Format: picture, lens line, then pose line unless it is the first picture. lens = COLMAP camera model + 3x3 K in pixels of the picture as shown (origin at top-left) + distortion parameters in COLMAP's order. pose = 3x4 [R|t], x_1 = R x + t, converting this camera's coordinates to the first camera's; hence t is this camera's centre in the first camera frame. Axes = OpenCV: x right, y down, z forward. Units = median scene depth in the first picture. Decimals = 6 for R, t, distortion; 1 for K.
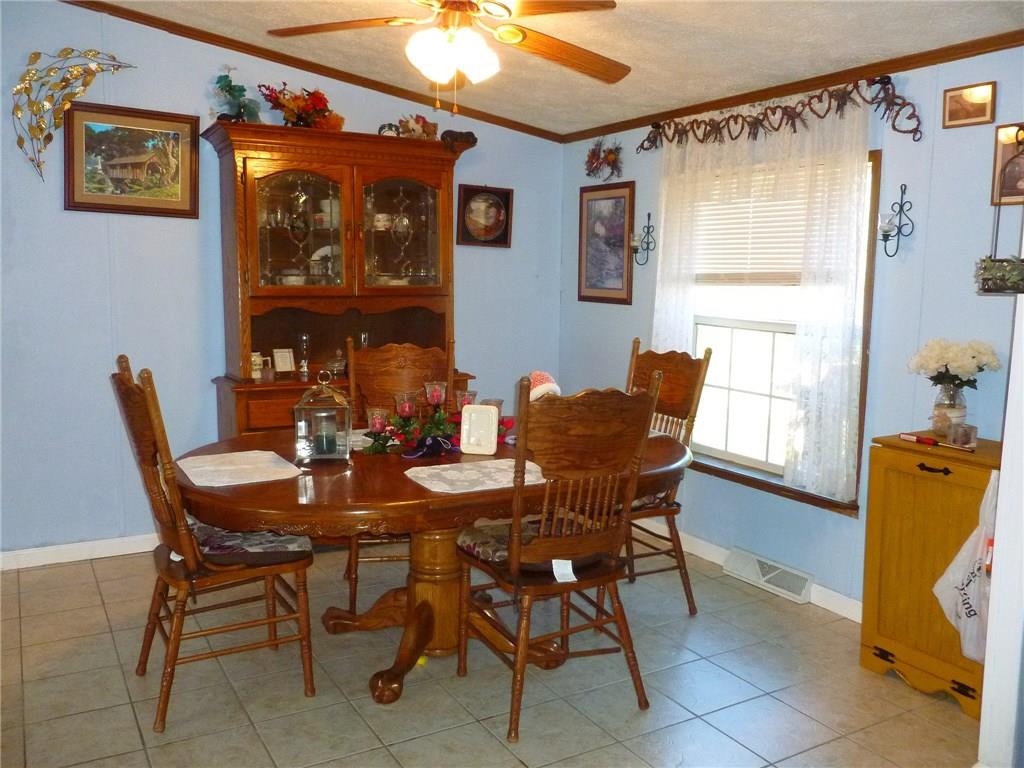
lens RADIAL K [[870.2, 0, 508.1], [0, 870.2, 390.0], [0, 0, 1]] dist [-0.039066, -0.005564]
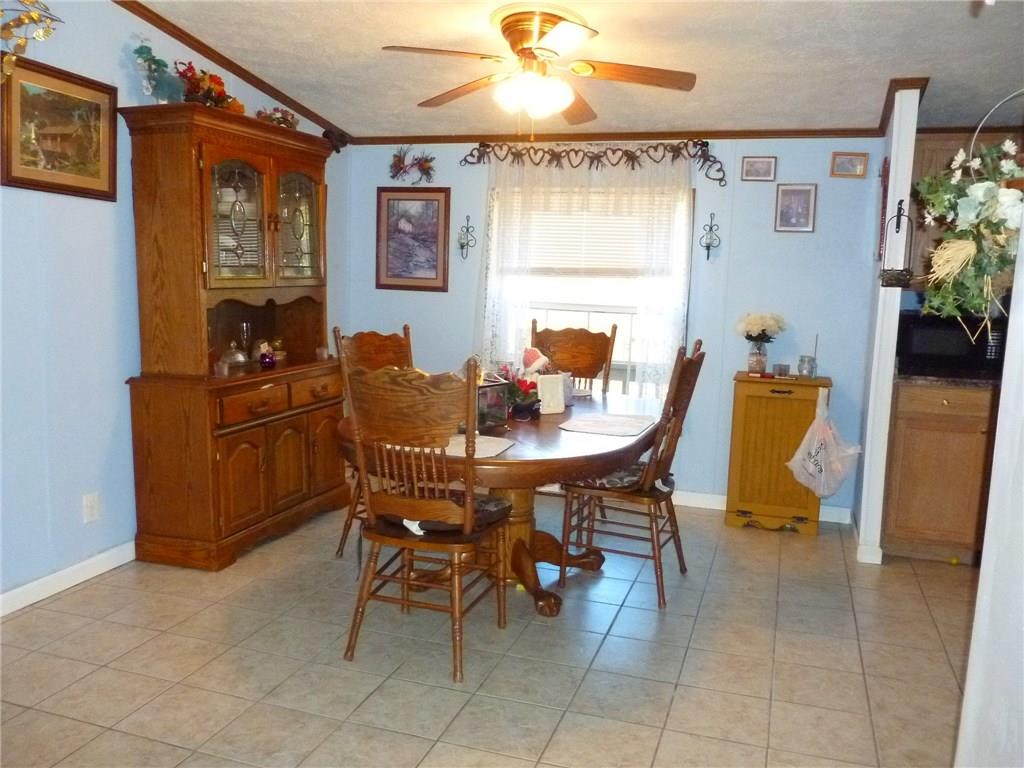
lens RADIAL K [[870.2, 0, 508.1], [0, 870.2, 390.0], [0, 0, 1]] dist [-0.039066, -0.005564]
pose [[0.746036, -0.084861, 0.660476, -0.695291], [0.068790, 0.996362, 0.050315, -0.022375], [-0.662343, 0.007897, 0.749159, 0.068842]]
